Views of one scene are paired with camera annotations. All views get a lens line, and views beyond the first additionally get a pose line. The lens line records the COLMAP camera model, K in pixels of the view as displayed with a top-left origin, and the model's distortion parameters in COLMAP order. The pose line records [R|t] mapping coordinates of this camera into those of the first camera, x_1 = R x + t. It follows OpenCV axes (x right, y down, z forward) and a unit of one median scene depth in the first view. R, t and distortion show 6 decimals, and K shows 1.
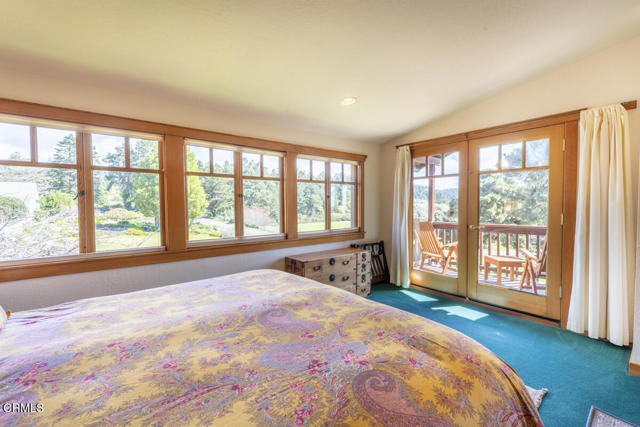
lens RADIAL K [[275.7, 0, 327.8], [0, 275.7, 208.8], [0, 0, 1]] dist [-0.011794, 0.000060]
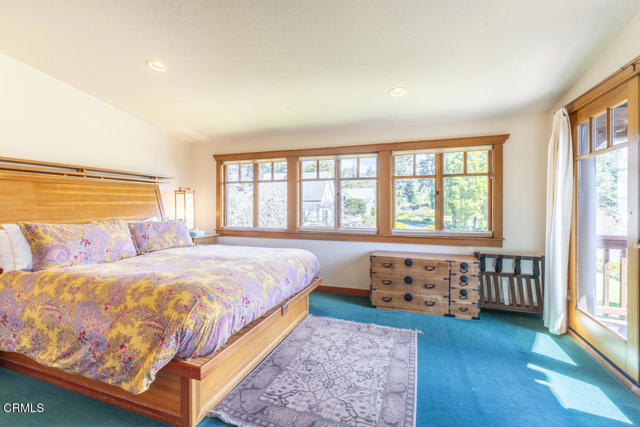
lens RADIAL K [[275.7, 0, 309.3], [0, 275.7, 202.8], [0, 0, 1]] dist [-0.011794, 0.000060]
pose [[0.519865, -0.002864, -0.854244, 0.579966], [-0.019665, 0.999689, -0.015319, 0.010431], [0.854022, 0.024763, 0.519647, 0.208796]]
